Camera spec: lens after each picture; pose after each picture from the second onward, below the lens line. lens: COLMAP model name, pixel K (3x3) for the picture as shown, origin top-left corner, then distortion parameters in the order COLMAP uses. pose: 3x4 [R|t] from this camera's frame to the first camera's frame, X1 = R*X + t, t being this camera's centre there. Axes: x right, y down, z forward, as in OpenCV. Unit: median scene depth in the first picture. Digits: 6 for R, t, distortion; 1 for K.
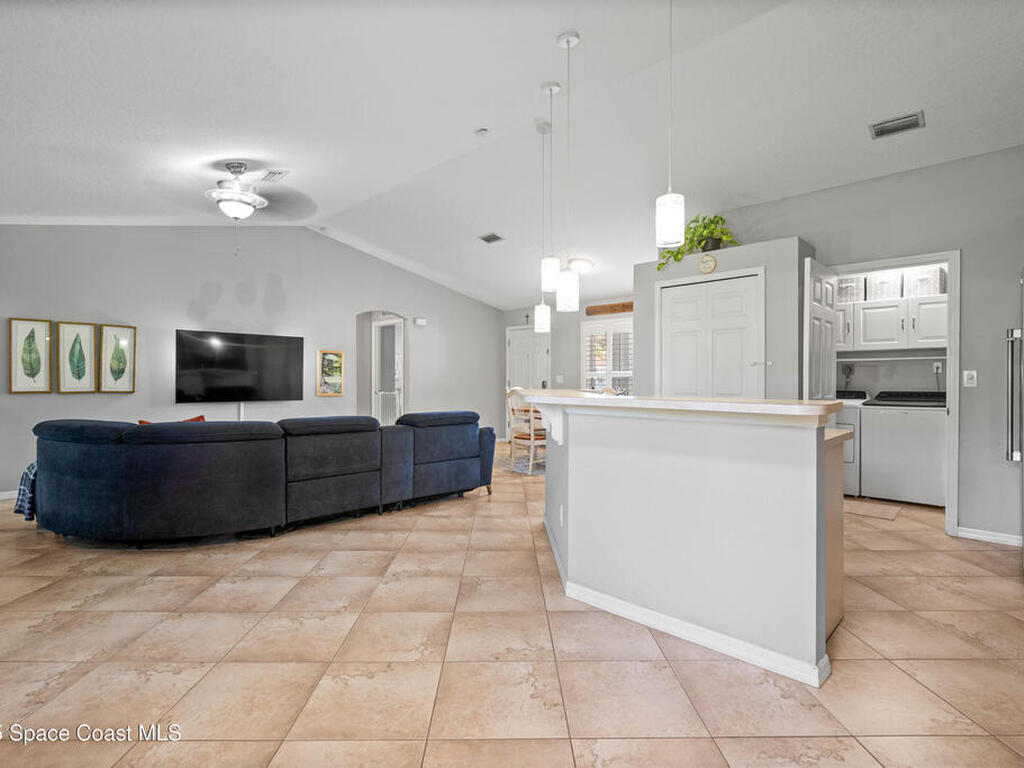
lens RADIAL K [[524.5, 0, 512.2], [0, 524.5, 379.0], [0, 0, 1]] dist [0.001355, 0.000055]
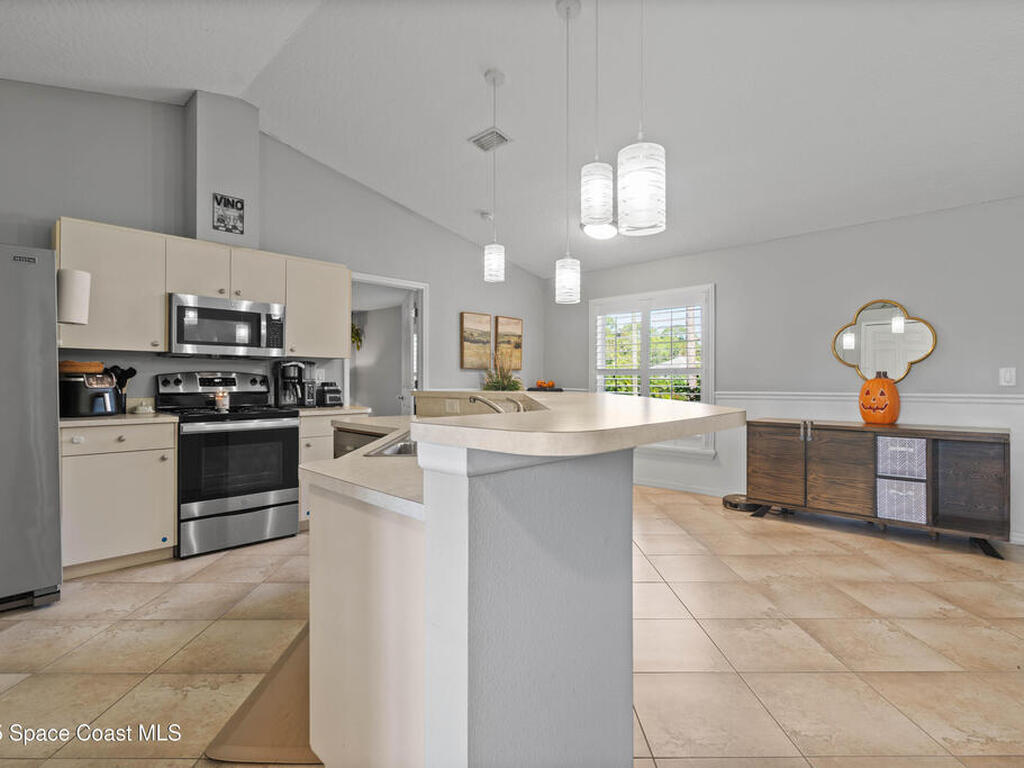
lens RADIAL K [[524.5, 0, 512.2], [0, 524.5, 379.0], [0, 0, 1]] dist [0.001355, 0.000055]
pose [[-0.999929, -0.004683, 0.010954, 0.185066], [-0.004747, 0.999972, -0.005821, 0.008048], [-0.010927, -0.005873, -0.999923, 1.857605]]
